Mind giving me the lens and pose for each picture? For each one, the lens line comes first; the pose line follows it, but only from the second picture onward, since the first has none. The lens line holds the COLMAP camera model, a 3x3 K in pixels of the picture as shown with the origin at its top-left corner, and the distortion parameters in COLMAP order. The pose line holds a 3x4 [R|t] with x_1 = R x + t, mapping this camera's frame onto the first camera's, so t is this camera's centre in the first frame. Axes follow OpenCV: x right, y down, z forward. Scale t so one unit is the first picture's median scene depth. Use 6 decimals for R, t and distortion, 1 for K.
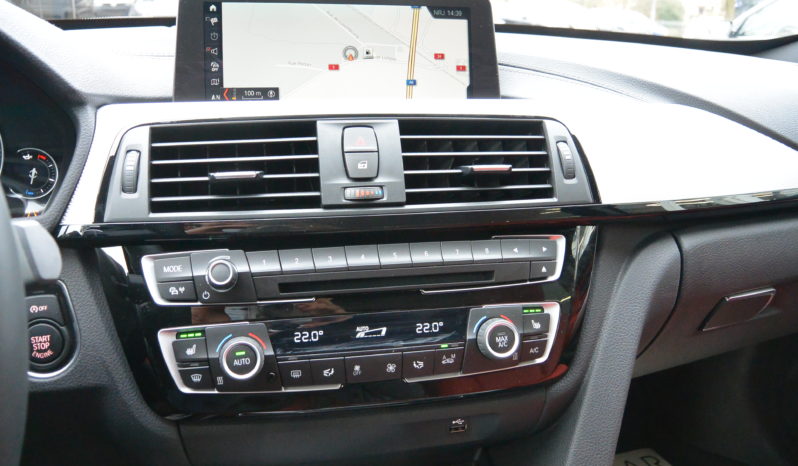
lens RADIAL K [[663.9, 0, 390.2], [0, 663.9, 233.6], [0, 0, 1]] dist [-0.164171, 0.106091]
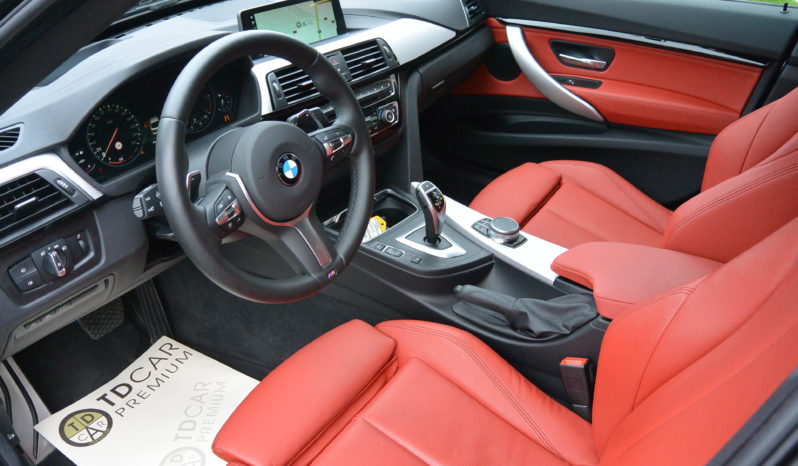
lens RADIAL K [[663.9, 0, 390.2], [0, 663.9, 233.6], [0, 0, 1]] dist [-0.164171, 0.106091]
pose [[0.791084, -0.340418, 0.508234, -1.532917], [0.205196, 0.930383, 0.303781, -0.257212], [-0.576265, -0.136029, 0.805863, -1.508845]]
